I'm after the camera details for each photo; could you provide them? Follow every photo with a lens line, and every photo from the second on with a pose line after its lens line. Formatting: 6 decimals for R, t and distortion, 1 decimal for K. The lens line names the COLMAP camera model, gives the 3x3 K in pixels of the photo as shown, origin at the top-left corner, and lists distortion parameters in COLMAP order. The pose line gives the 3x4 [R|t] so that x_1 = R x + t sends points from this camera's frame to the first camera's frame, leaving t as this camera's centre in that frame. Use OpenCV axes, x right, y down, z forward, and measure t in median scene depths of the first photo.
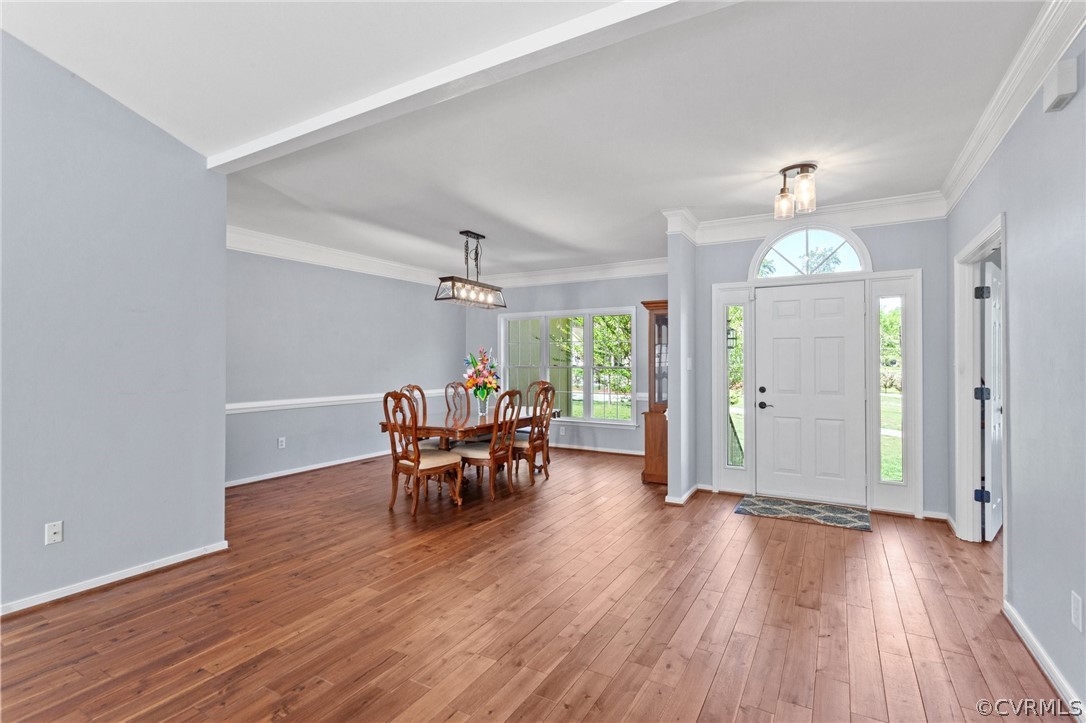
lens RADIAL K [[517.9, 0, 543.0], [0, 517.9, 361.5], [0, 0, 1]] dist [0.000886, 0.000208]
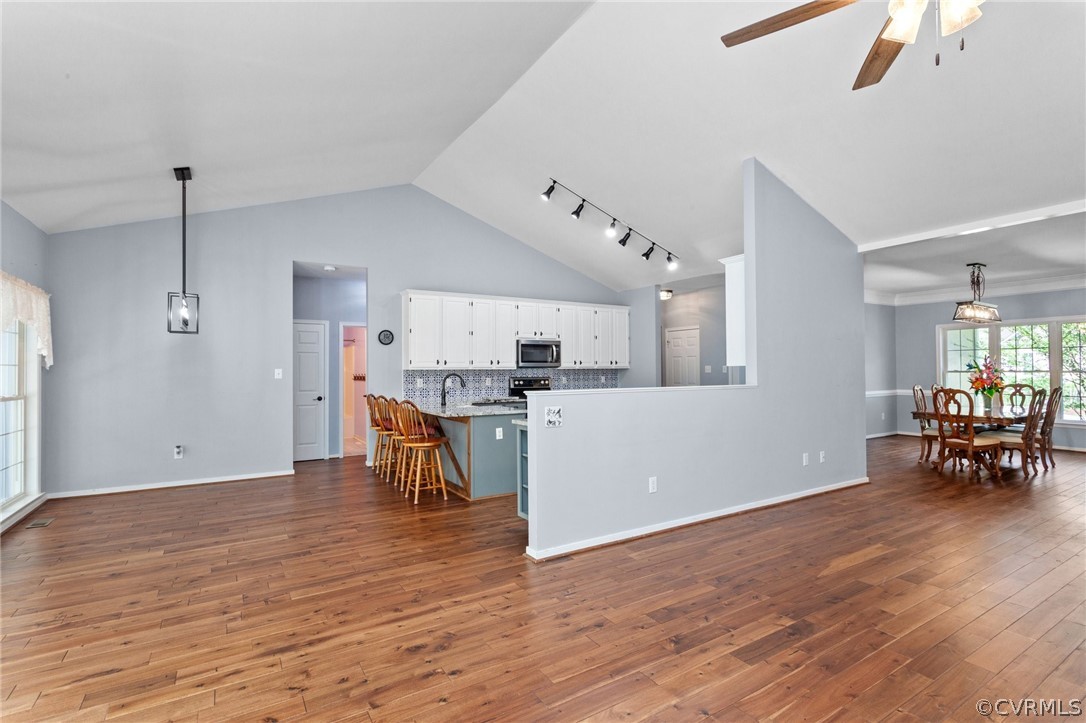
lens RADIAL K [[517.9, 0, 543.0], [0, 517.9, 361.5], [0, 0, 1]] dist [0.000886, 0.000208]
pose [[0.881258, -0.015006, -0.472397, -0.577110], [0.008518, 0.999838, -0.015870, -0.001755], [0.472559, 0.009962, 0.881243, -0.729643]]
